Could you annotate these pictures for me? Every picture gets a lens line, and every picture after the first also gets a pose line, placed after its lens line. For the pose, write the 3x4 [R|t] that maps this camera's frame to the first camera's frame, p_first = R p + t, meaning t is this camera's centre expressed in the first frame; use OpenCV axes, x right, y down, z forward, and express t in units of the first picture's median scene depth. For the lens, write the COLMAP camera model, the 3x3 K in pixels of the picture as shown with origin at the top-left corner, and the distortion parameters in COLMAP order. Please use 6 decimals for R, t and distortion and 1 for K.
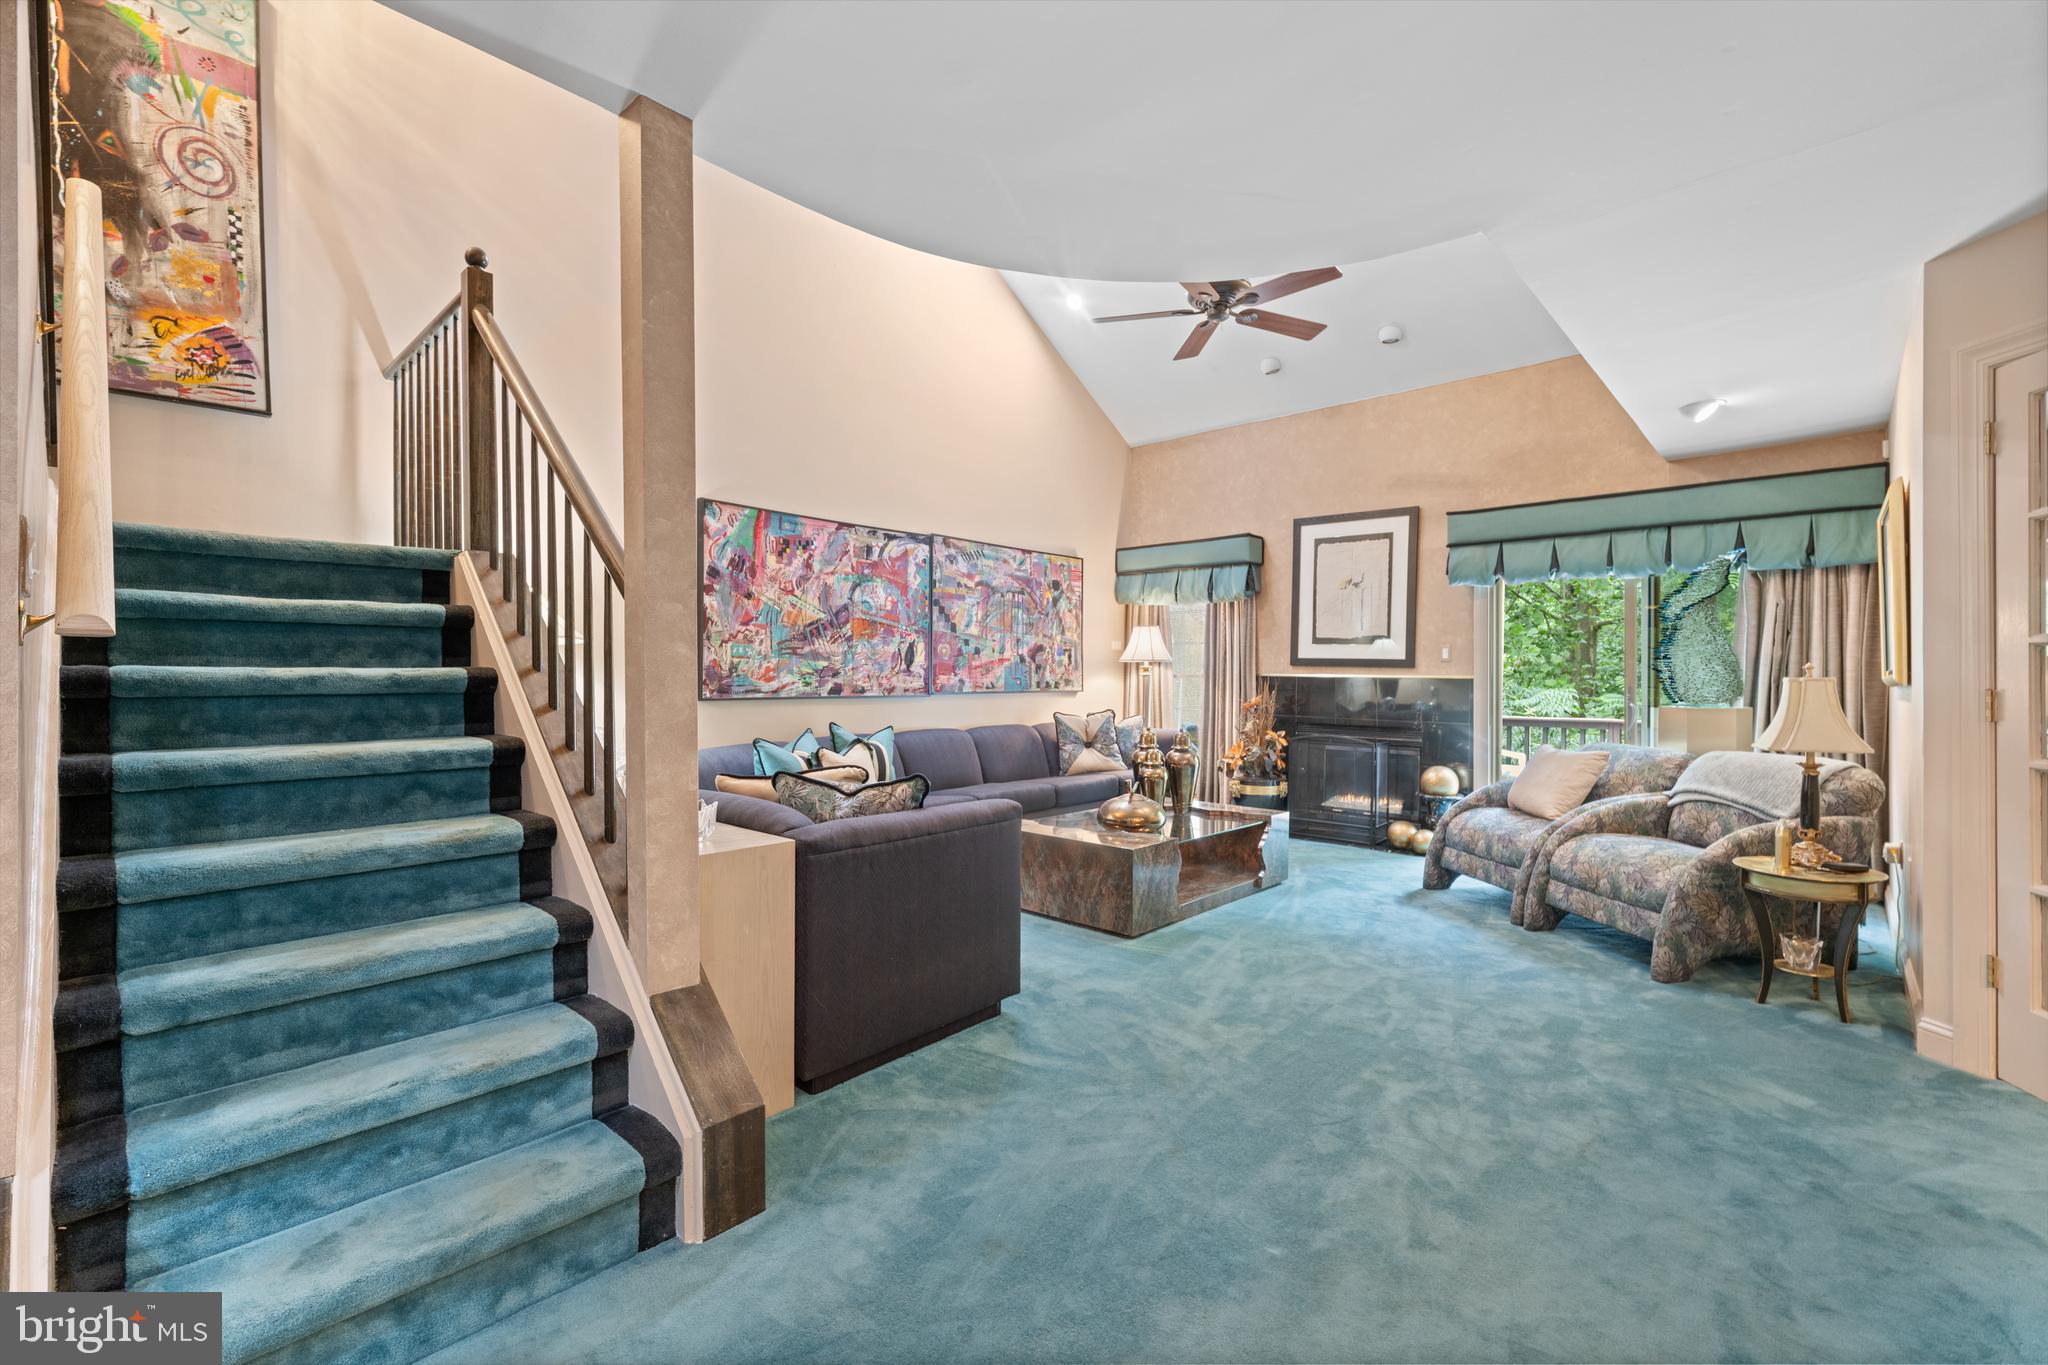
lens RADIAL K [[886.7, 0, 1024.1], [0, 886.7, 681.4], [0, 0, 1]] dist [0.001961, 0.000155]
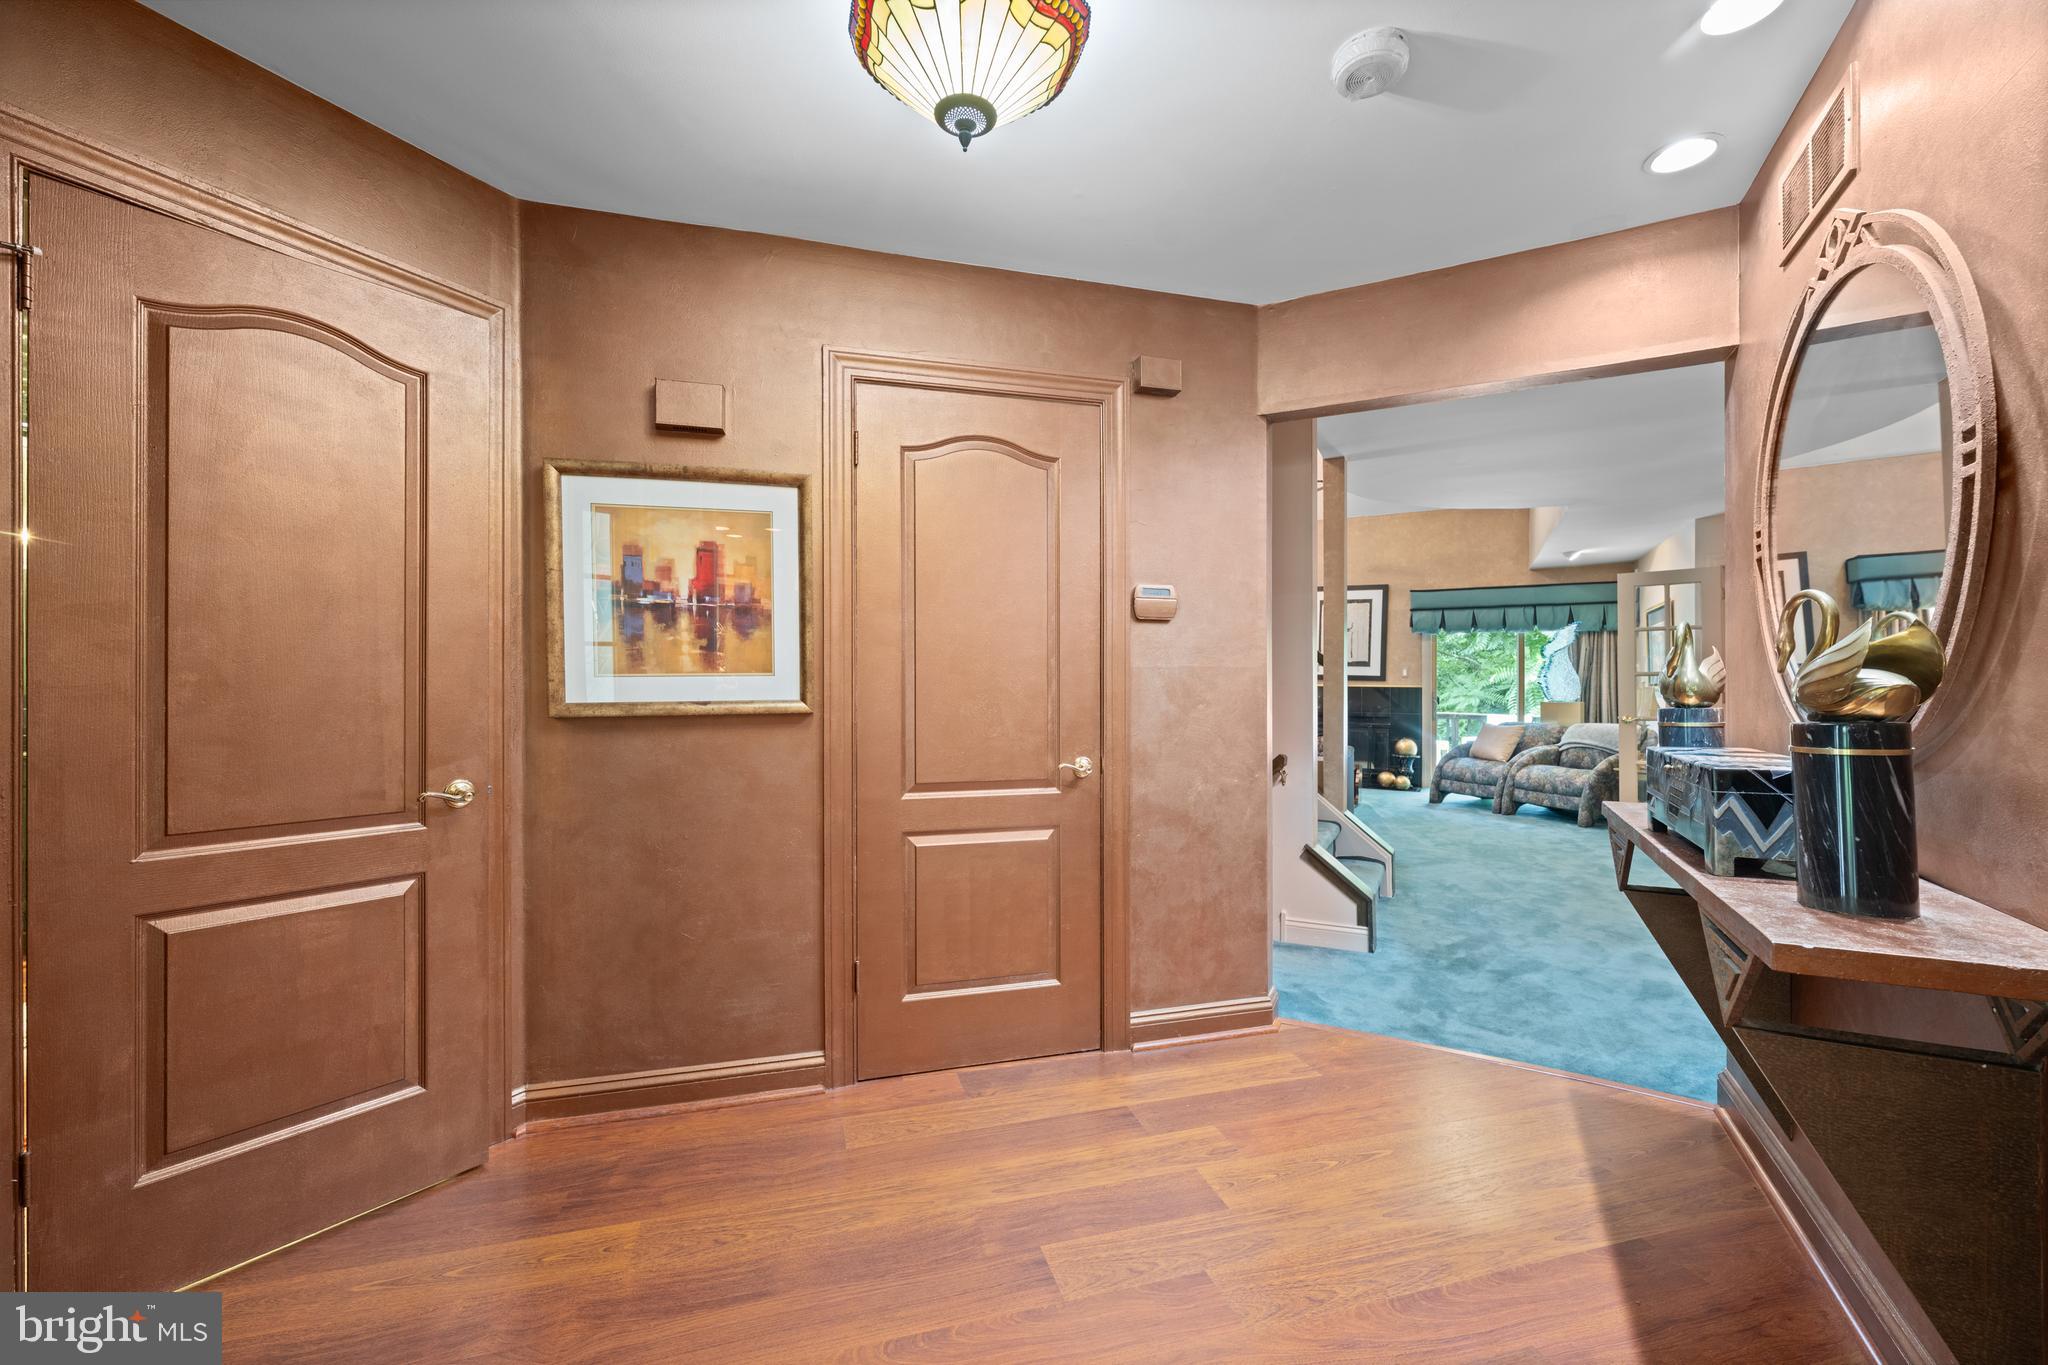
lens RADIAL K [[810.0, 0, 1023.8], [0, 810.0, 682.7], [0, 0, 1]] dist [-0.000920, -0.000081]
pose [[0.973085, 0.001521, 0.230441, -0.753713], [0.000414, 0.999965, -0.008349, 0.000956], [-0.230445, 0.008220, 0.973051, -0.430500]]
